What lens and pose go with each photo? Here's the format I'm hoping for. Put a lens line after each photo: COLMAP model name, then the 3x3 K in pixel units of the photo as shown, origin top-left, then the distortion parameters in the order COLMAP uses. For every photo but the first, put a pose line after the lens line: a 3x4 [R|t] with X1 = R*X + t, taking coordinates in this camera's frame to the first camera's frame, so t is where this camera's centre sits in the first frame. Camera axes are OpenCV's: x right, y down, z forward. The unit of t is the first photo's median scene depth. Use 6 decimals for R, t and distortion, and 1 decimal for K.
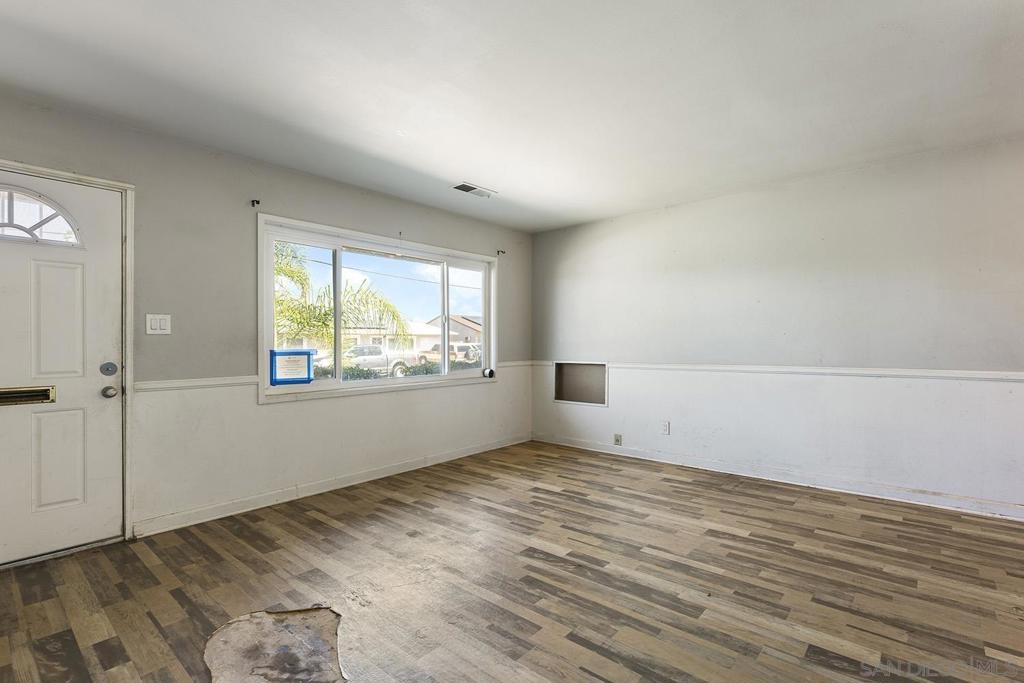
lens RADIAL K [[475.2, 0, 529.2], [0, 475.2, 345.1], [0, 0, 1]] dist [0.000989, -0.000118]
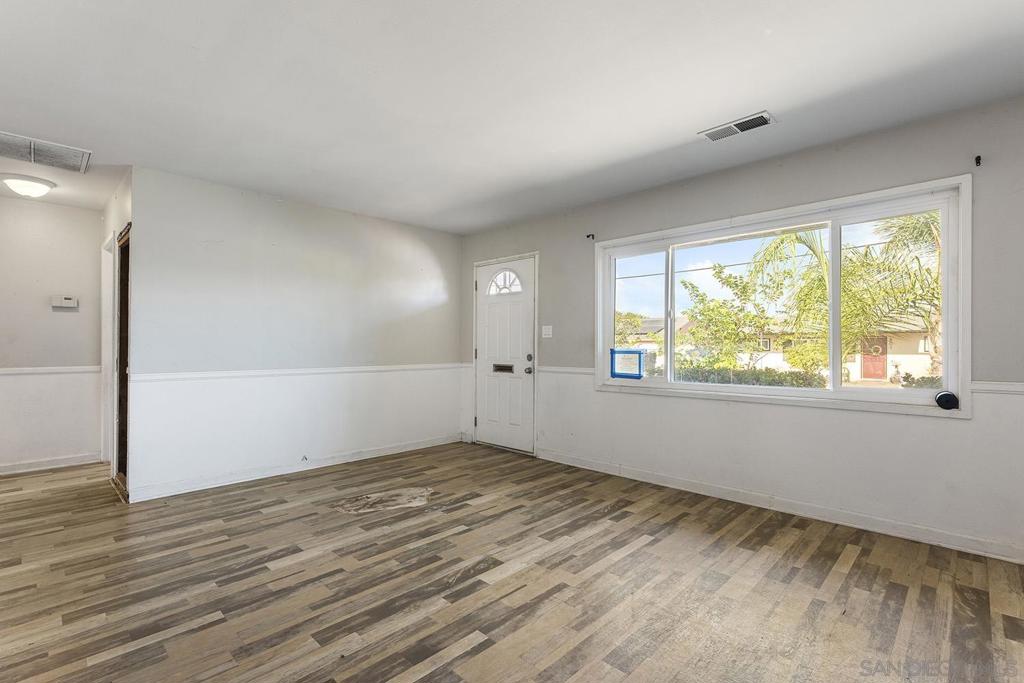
lens RADIAL K [[475.2, 0, 503.6], [0, 475.2, 346.9], [0, 0, 1]] dist [0.000989, -0.000118]
pose [[-0.085387, 0.013070, -0.996262, 0.715408], [0.000090, 0.999914, 0.013110, -0.011148], [0.996348, 0.001030, -0.085381, 0.827647]]
